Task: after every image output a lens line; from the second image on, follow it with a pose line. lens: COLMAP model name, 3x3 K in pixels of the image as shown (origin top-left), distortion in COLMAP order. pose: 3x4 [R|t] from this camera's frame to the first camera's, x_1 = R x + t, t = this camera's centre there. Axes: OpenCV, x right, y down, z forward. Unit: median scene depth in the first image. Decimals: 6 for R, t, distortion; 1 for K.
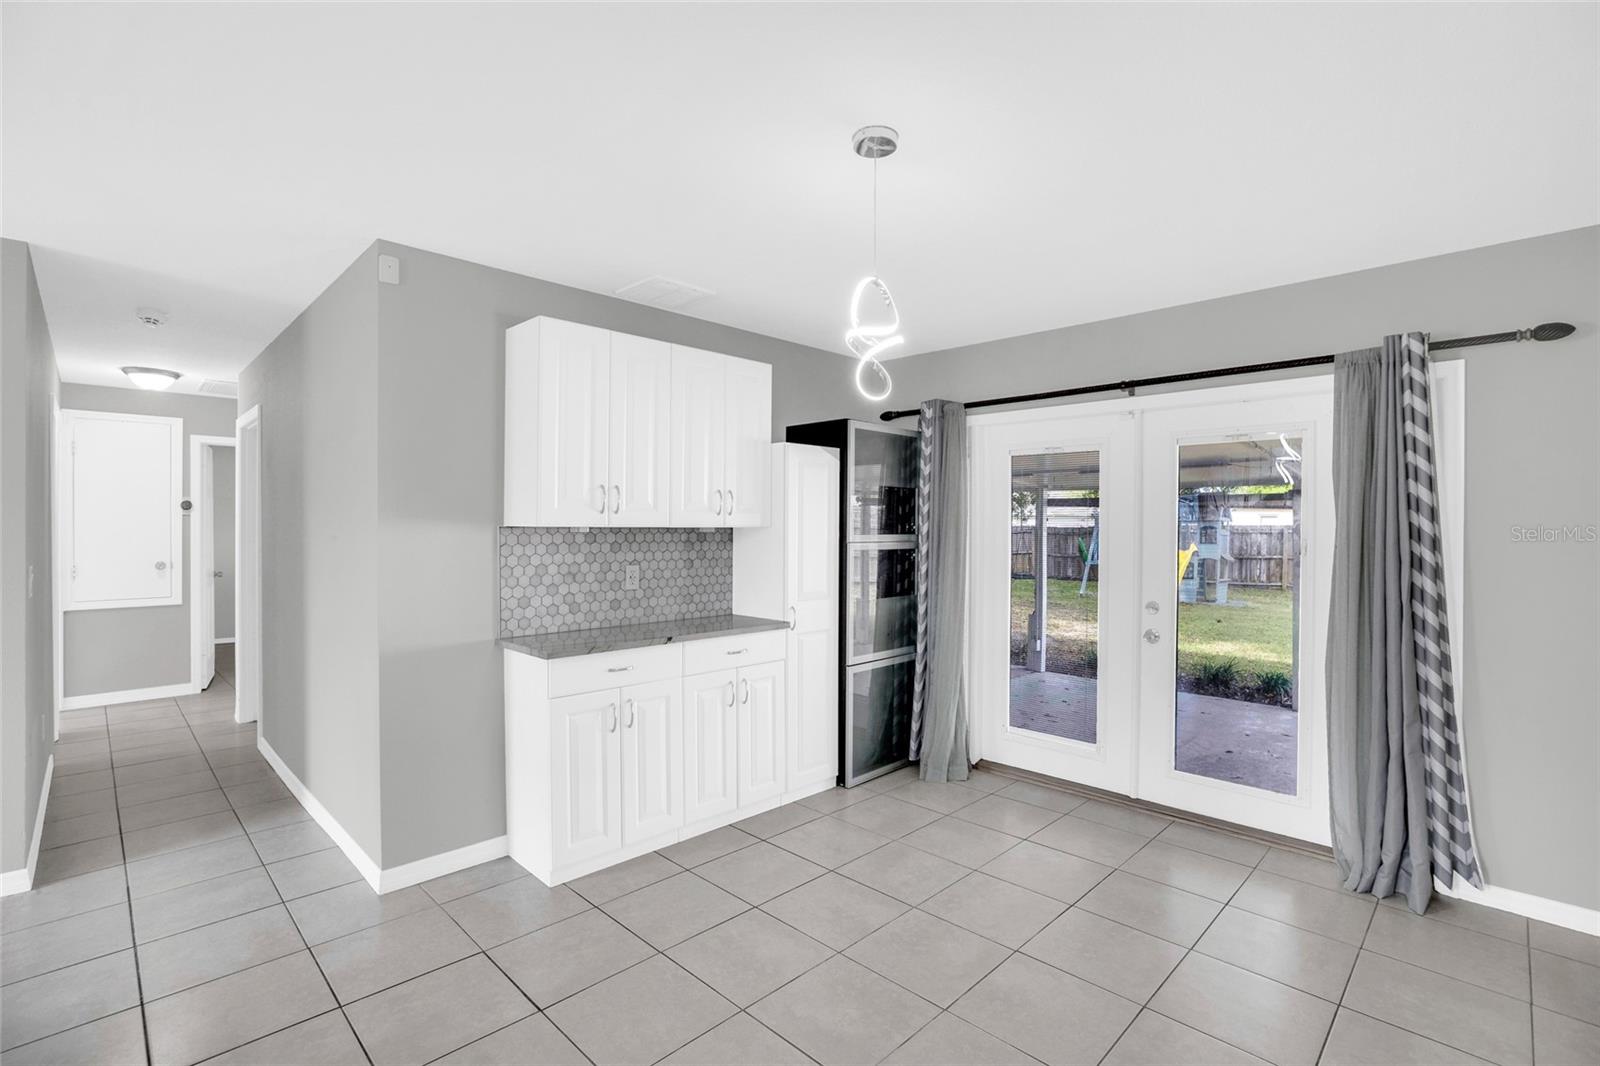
lens RADIAL K [[734.5, 0, 808.2], [0, 734.5, 529.7], [0, 0, 1]] dist [-0.044852, 0.012220]
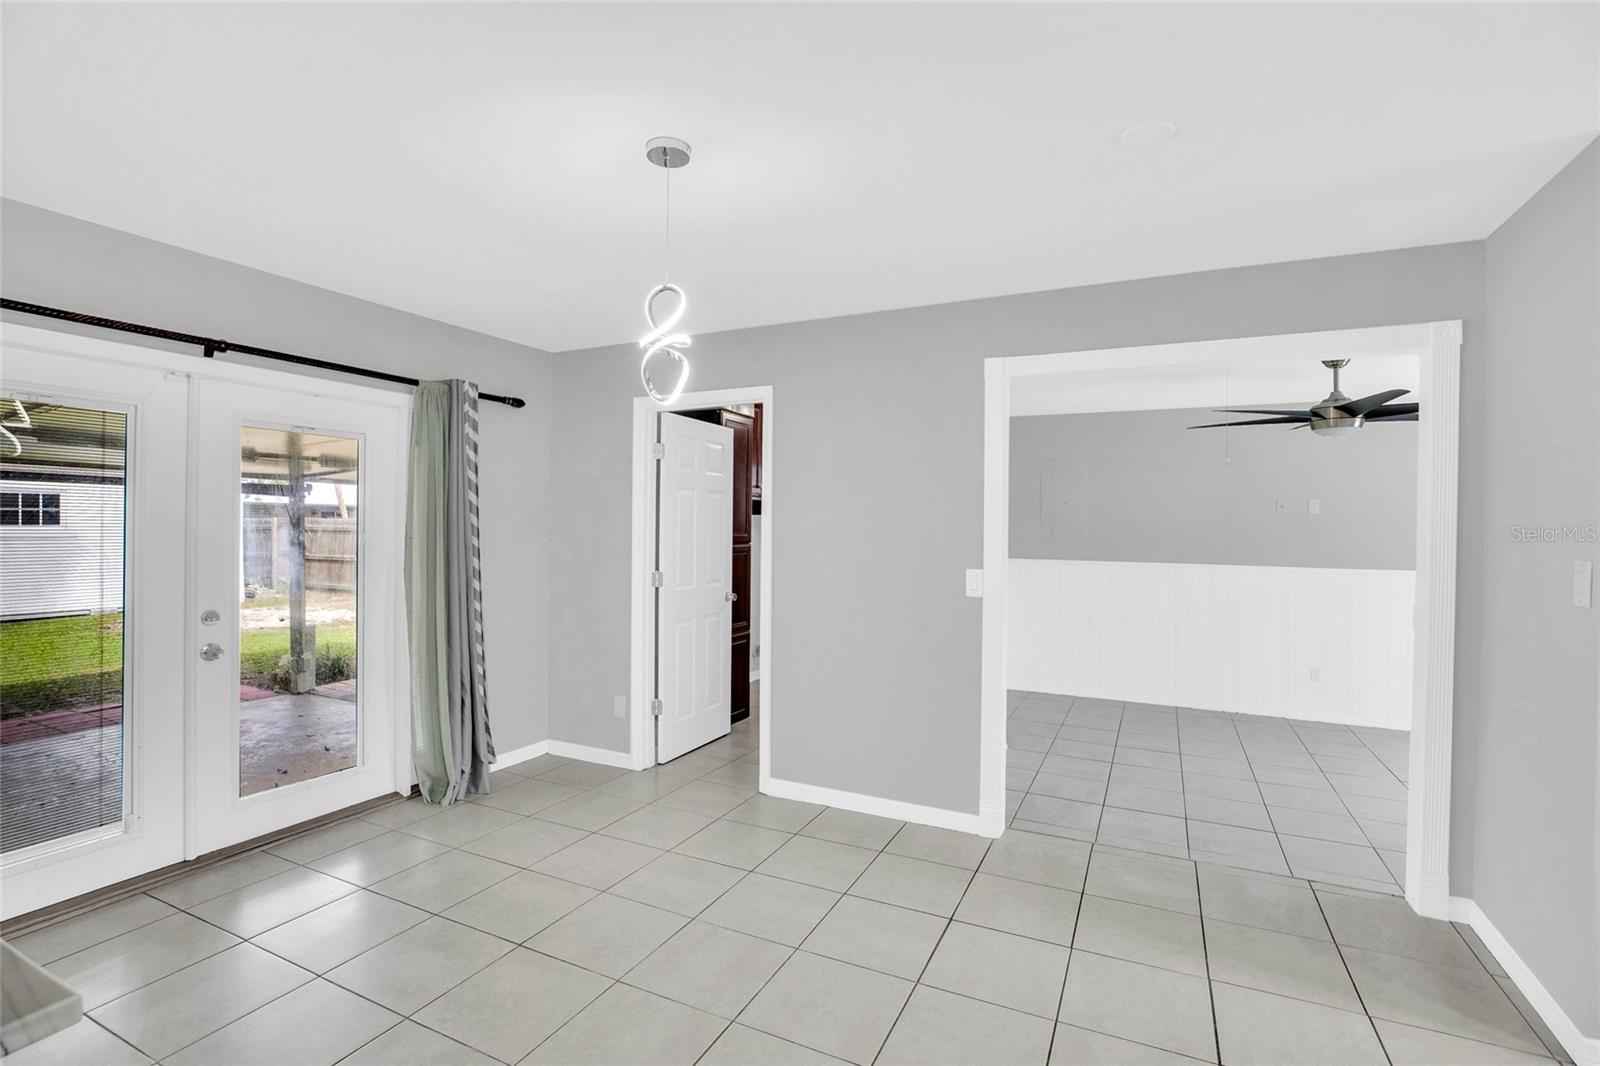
lens RADIAL K [[734.5, 0, 807.0], [0, 734.5, 532.5], [0, 0, 1]] dist [-0.044852, 0.012220]
pose [[-0.324017, -0.014684, 0.945937, -0.522753], [-0.009586, 0.999879, 0.012238, -0.006160], [-0.946003, -0.005102, -0.324119, 0.633406]]
